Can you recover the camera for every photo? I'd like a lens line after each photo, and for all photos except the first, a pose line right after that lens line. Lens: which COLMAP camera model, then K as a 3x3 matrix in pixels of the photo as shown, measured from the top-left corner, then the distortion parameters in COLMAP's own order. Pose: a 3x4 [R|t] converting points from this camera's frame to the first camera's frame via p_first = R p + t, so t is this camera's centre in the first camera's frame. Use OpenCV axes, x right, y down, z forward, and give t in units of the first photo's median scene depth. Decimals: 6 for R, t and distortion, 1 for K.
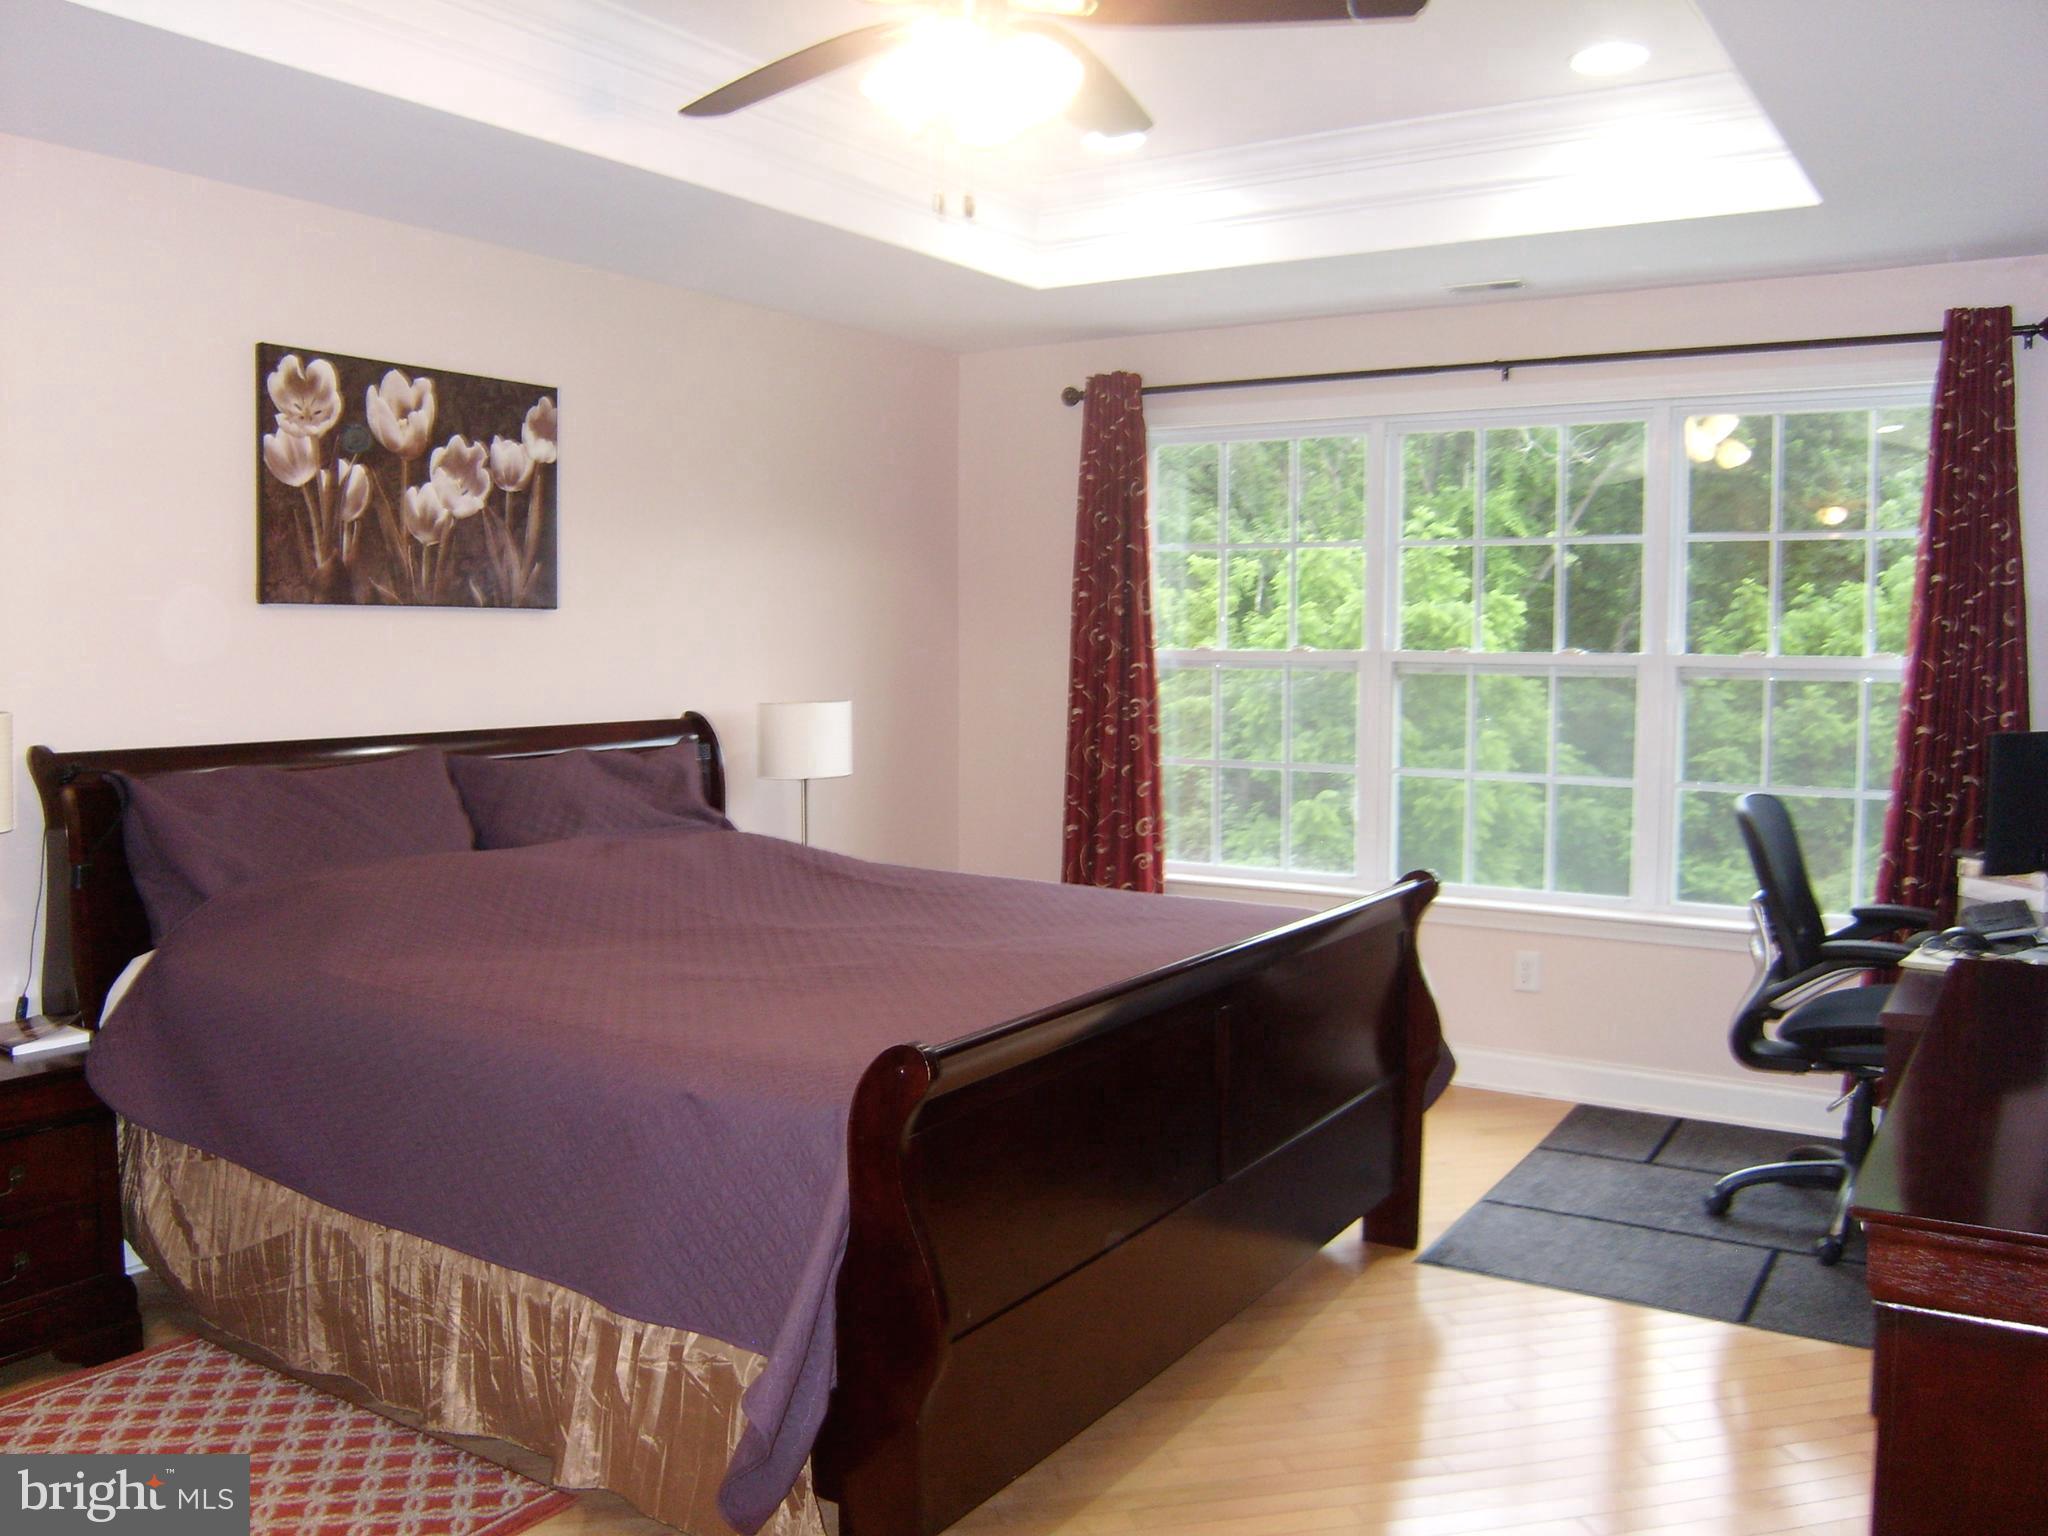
lens RADIAL K [[1724.0, 0, 1023.5], [0, 1724.0, 756.8], [0, 0, 1]] dist [-0.113030, 0.042687]
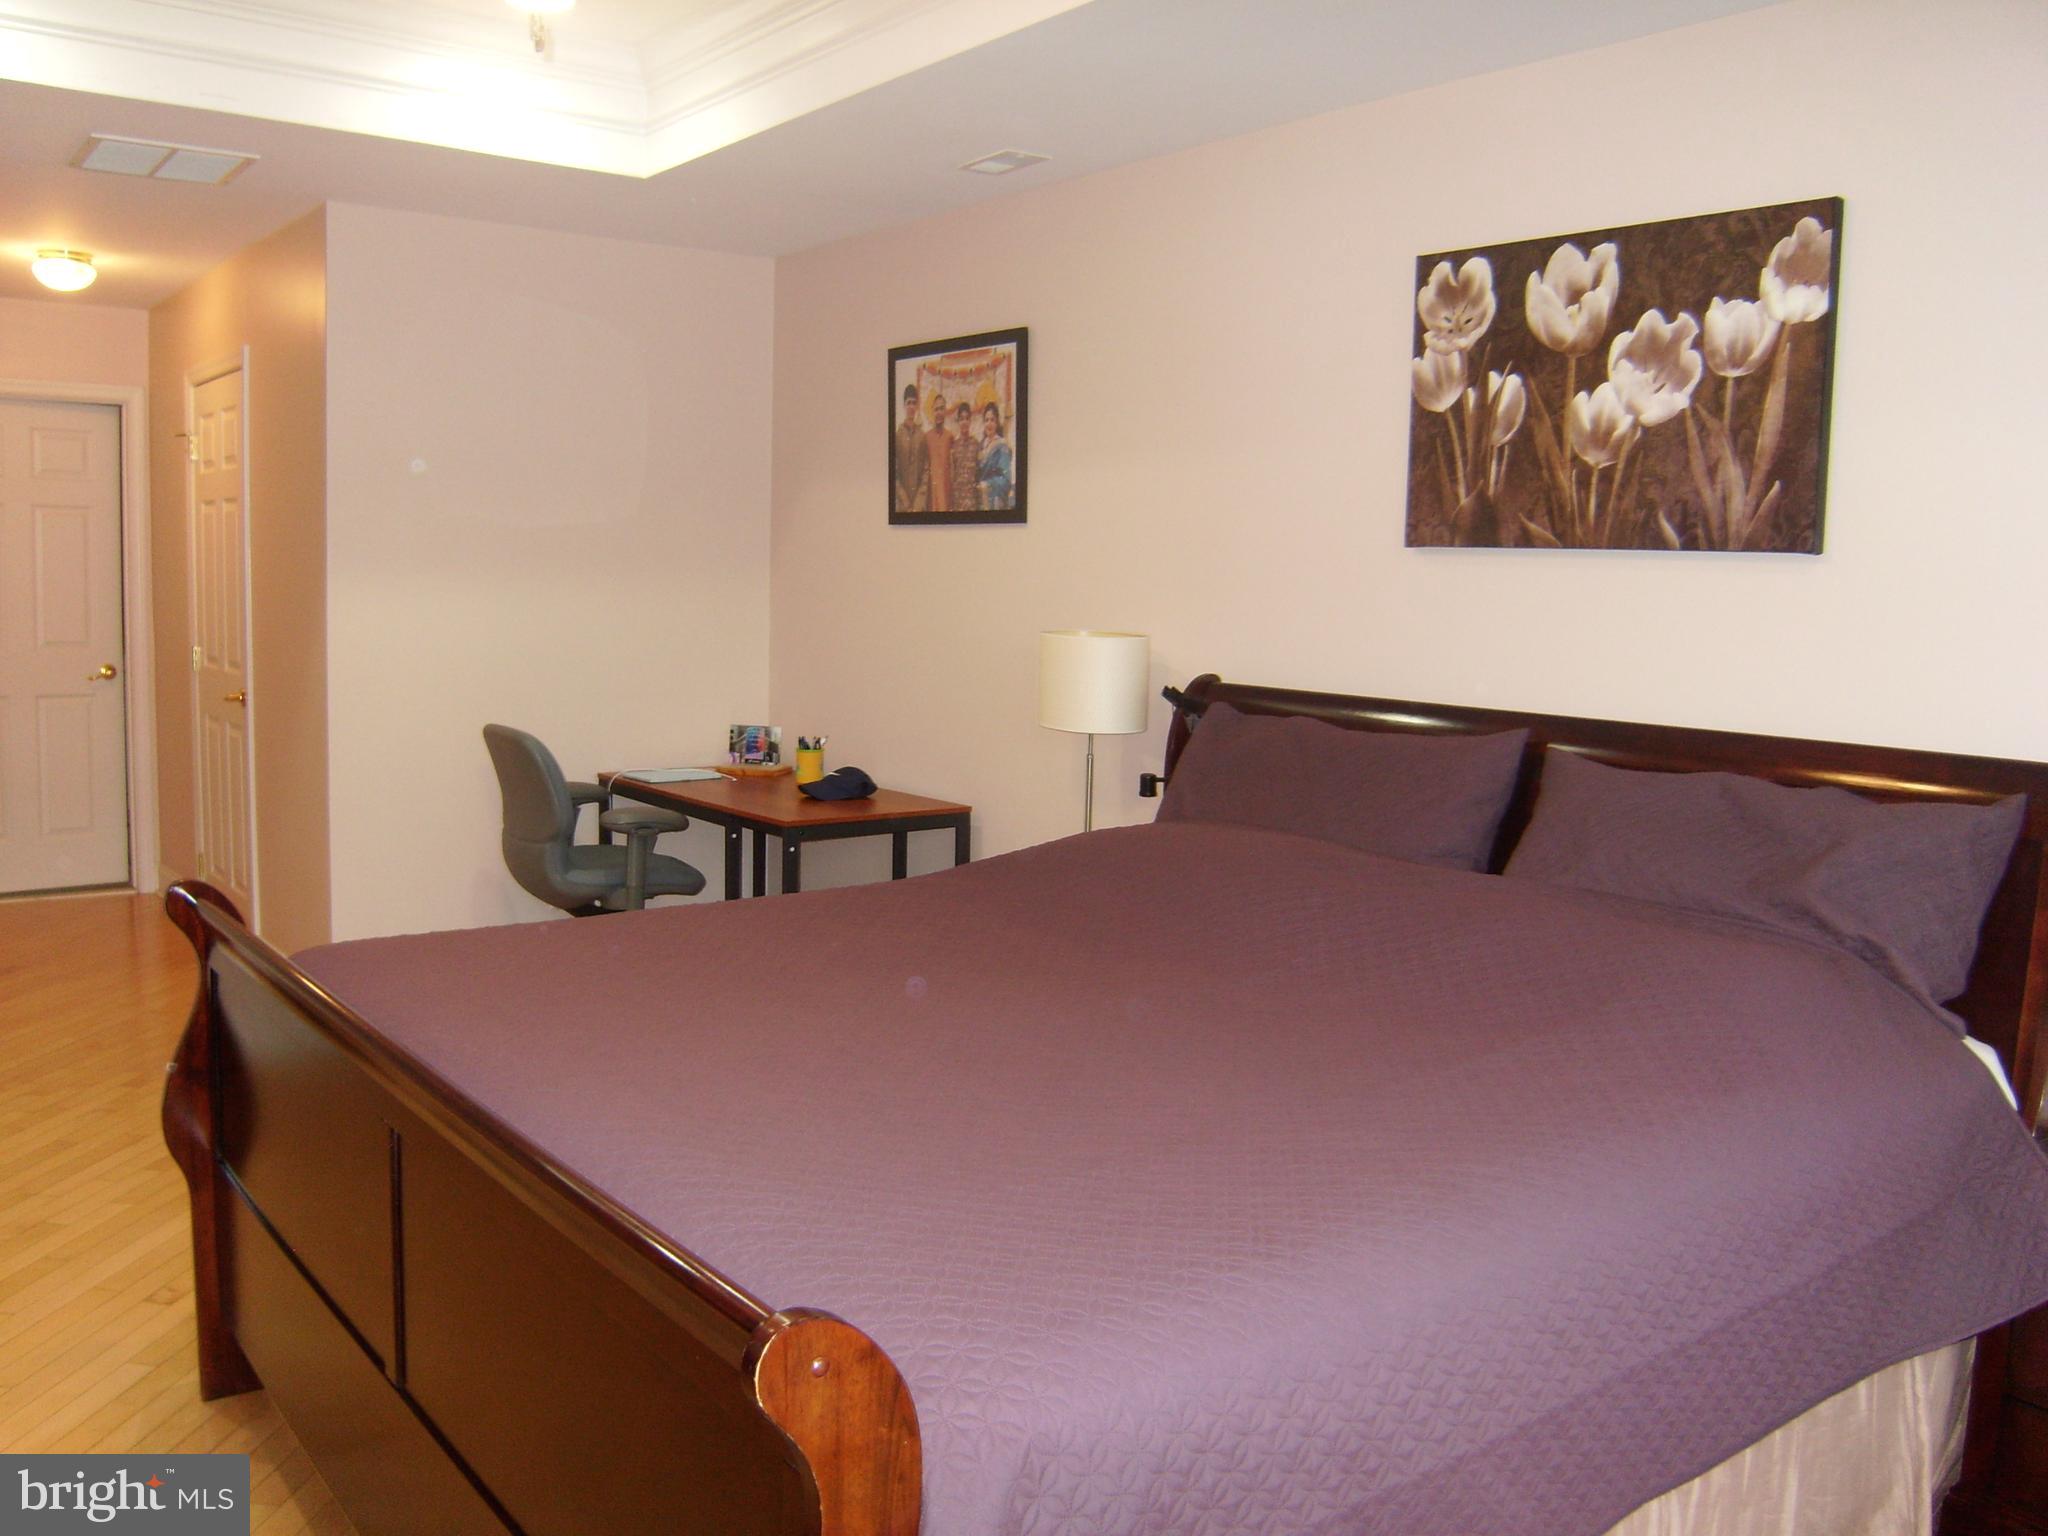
lens RADIAL K [[1724.0, 0, 1022.8], [0, 1724.0, 773.6], [0, 0, 1]] dist [-0.113030, 0.042687]
pose [[-0.330881, 0.096578, -0.938717, 0.447127], [-0.090928, 0.986858, 0.133581, -0.067845], [0.939281, 0.129555, -0.317751, 1.011874]]
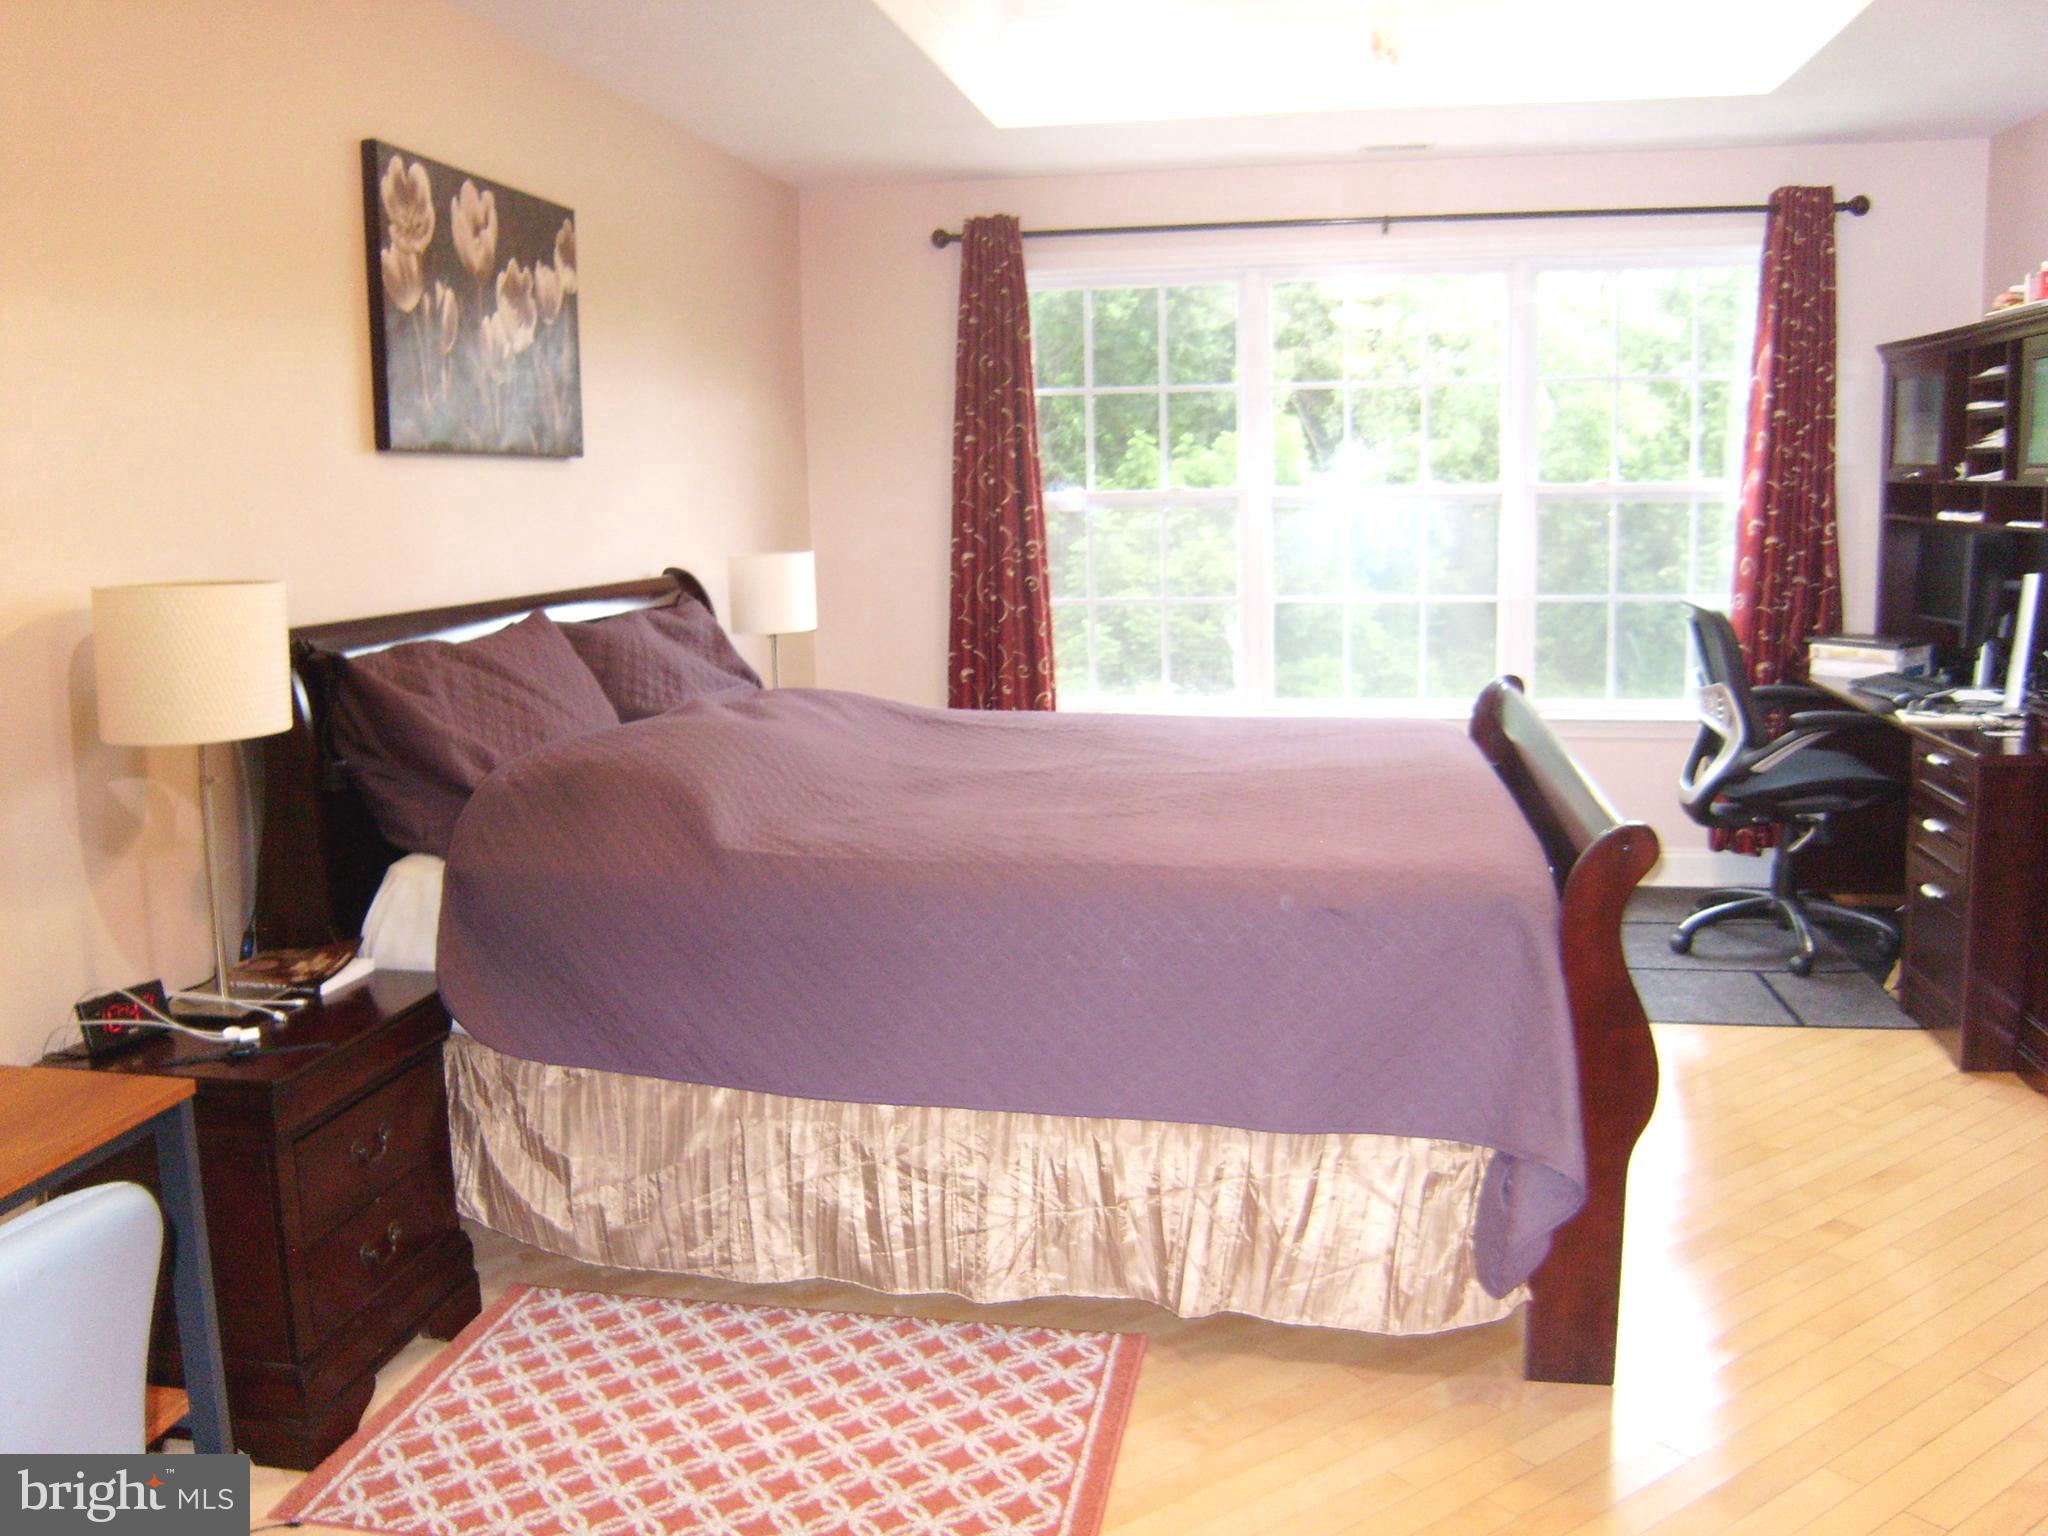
lens RADIAL K [[1724.0, 0, 1021.8], [0, 1724.0, 747.6], [0, 0, 1]] dist [-0.113030, 0.042687]
pose [[0.926398, -0.078712, 0.368227, -0.436697], [0.051461, 0.995198, 0.083266, 0.003969], [-0.373012, -0.058188, 0.926000, 0.072155]]
